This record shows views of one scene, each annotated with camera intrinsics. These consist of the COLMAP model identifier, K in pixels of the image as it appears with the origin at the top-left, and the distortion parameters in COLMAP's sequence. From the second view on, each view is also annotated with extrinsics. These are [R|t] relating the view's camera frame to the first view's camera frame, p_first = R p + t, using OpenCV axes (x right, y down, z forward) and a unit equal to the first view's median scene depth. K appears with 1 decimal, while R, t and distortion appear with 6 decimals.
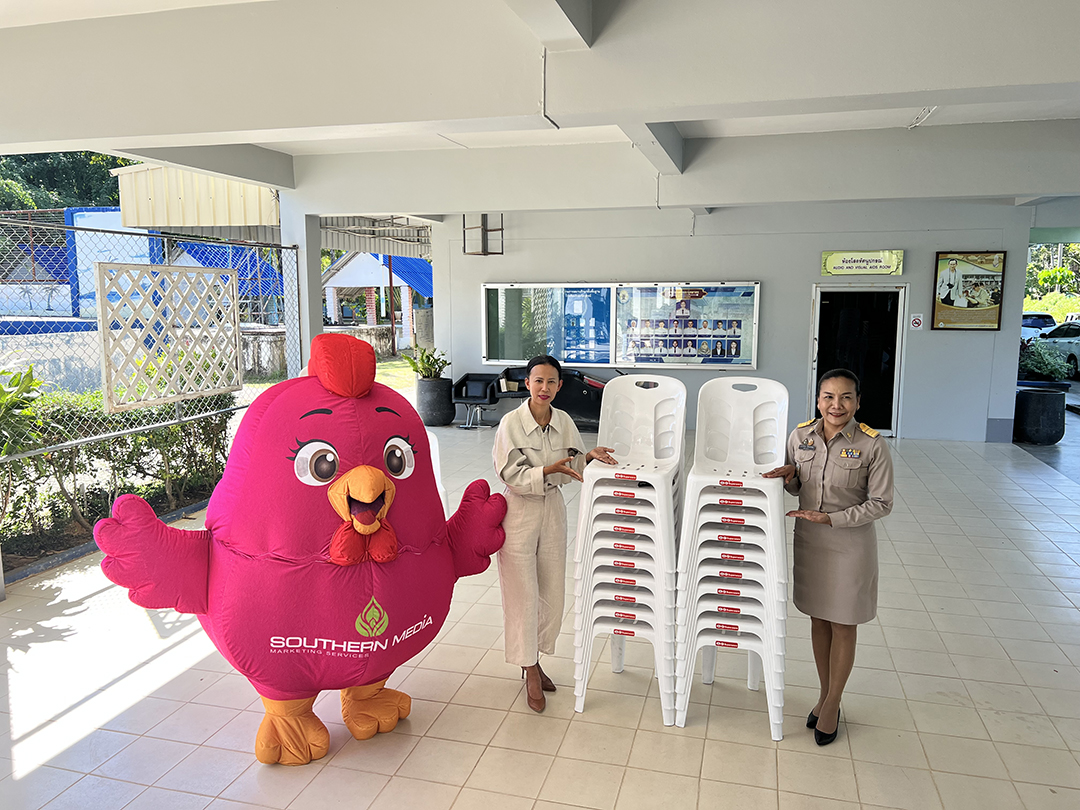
lens RADIAL K [[816.3, 0, 541.1], [0, 816.3, 409.7], [0, 0, 1]] dist [0.063979, -0.070634]
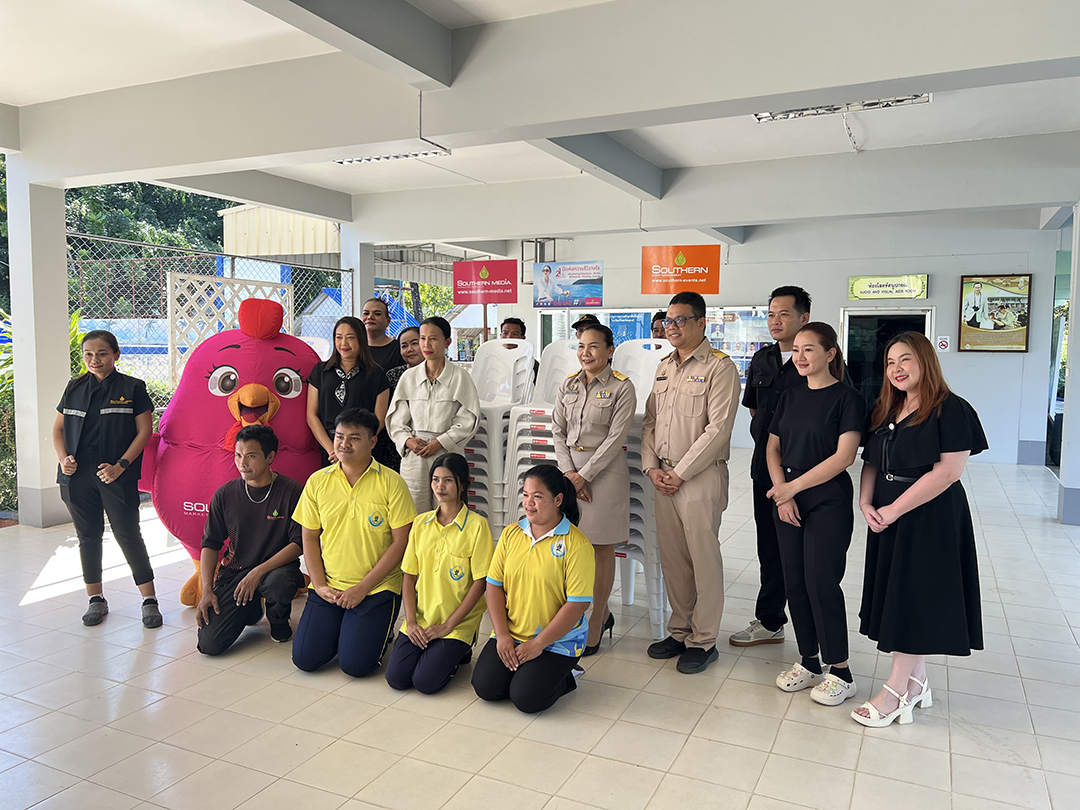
lens RADIAL K [[816.3, 0, 544.9], [0, 816.3, 399.5], [0, 0, 1]] dist [0.063979, -0.070634]
pose [[0.983736, 0.019975, -0.178506, 0.398666], [-0.033687, 0.996681, -0.074115, 0.140506], [0.176433, 0.078923, 0.981143, -0.214247]]
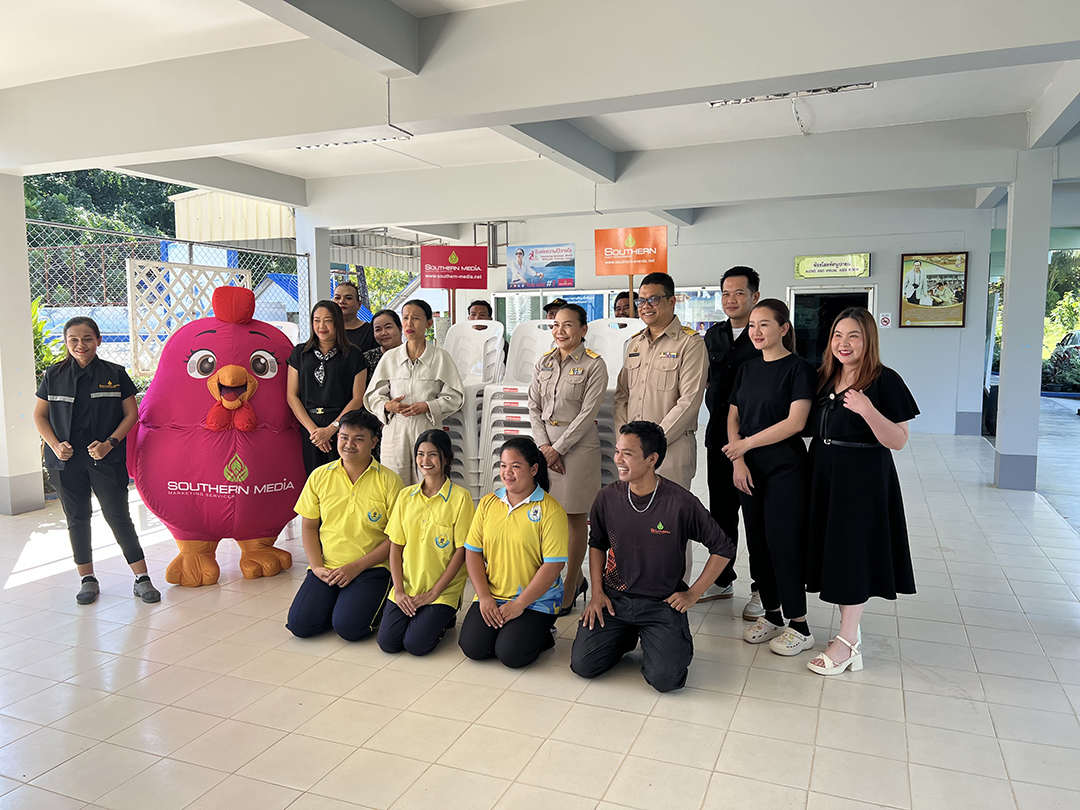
lens RADIAL K [[816.3, 0, 526.7], [0, 816.3, 404.3], [0, 0, 1]] dist [0.063979, -0.070634]
pose [[0.990737, 0.006519, -0.135638, 0.372679], [-0.013263, 0.998717, -0.048879, 0.151698], [0.135146, 0.050226, 0.989552, -0.265899]]
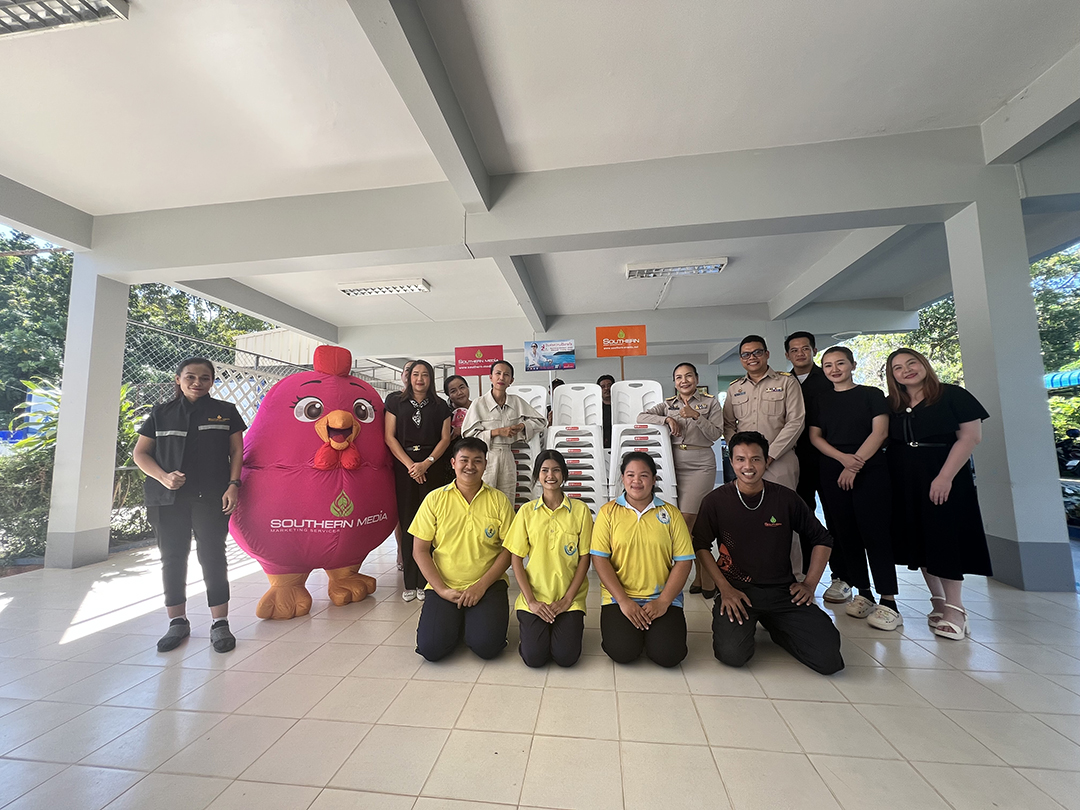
lens RADIAL K [[437.0, 0, 539.4], [0, 437.0, 397.1], [0, 0, 1]] dist [0.002913, 0.000856]
pose [[0.992351, -0.003205, 0.123407, 0.056089], [0.033799, 0.968520, -0.246630, 0.210378], [-0.118732, 0.248915, 0.961220, 0.073798]]
